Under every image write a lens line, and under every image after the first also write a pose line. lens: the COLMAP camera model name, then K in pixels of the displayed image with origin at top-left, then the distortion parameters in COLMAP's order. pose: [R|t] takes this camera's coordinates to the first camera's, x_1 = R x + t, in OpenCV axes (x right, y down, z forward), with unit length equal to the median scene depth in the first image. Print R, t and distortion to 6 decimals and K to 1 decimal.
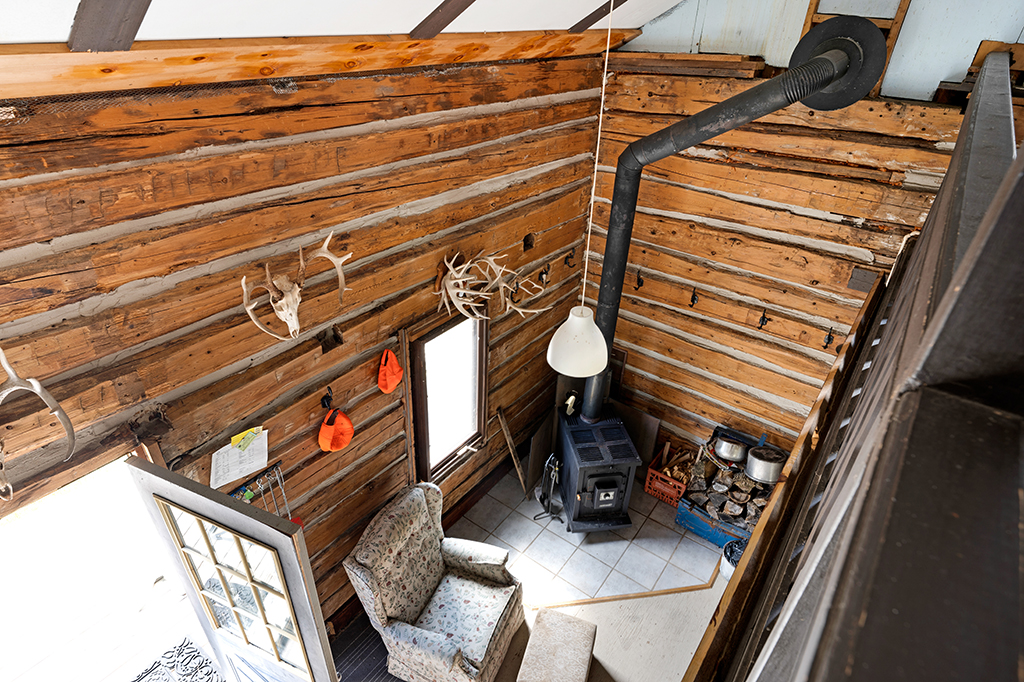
lens RADIAL K [[557.3, 0, 505.6], [0, 557.3, 336.7], [0, 0, 1]] dist [-0.005329, -0.001331]
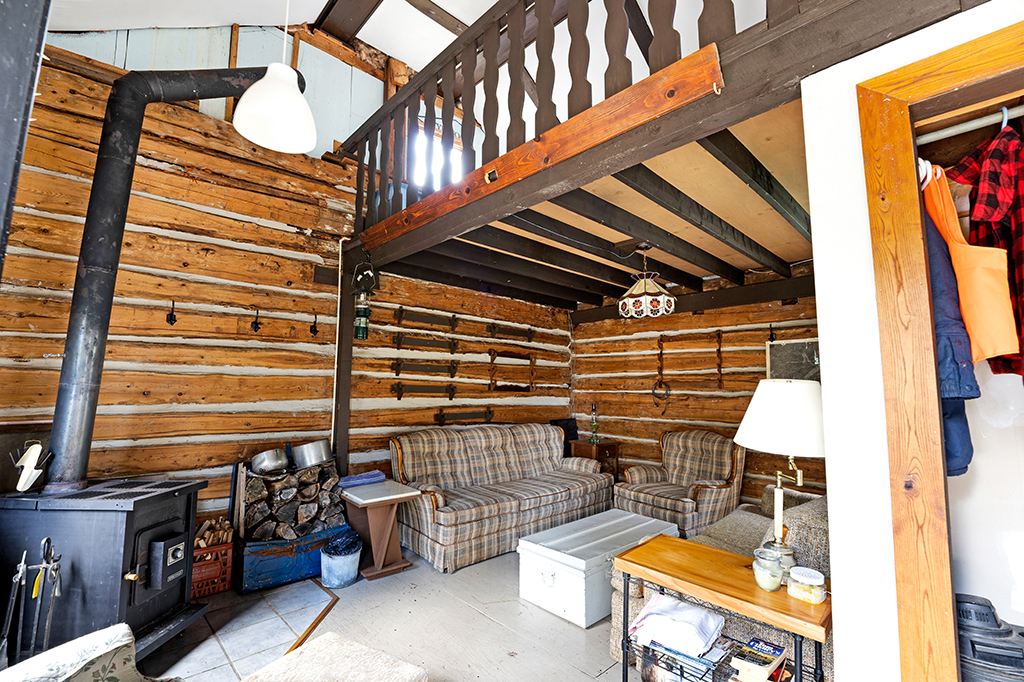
lens RADIAL K [[444.4, 0, 509.6], [0, 444.4, 330.3], [0, 0, 1]] dist [-0.013046, 0.000549]
pose [[0.167387, 0.092587, 0.981534, -0.276223], [0.517077, 0.839418, -0.167361, 0.369594], [-0.839412, 0.535543, 0.092633, 0.531382]]
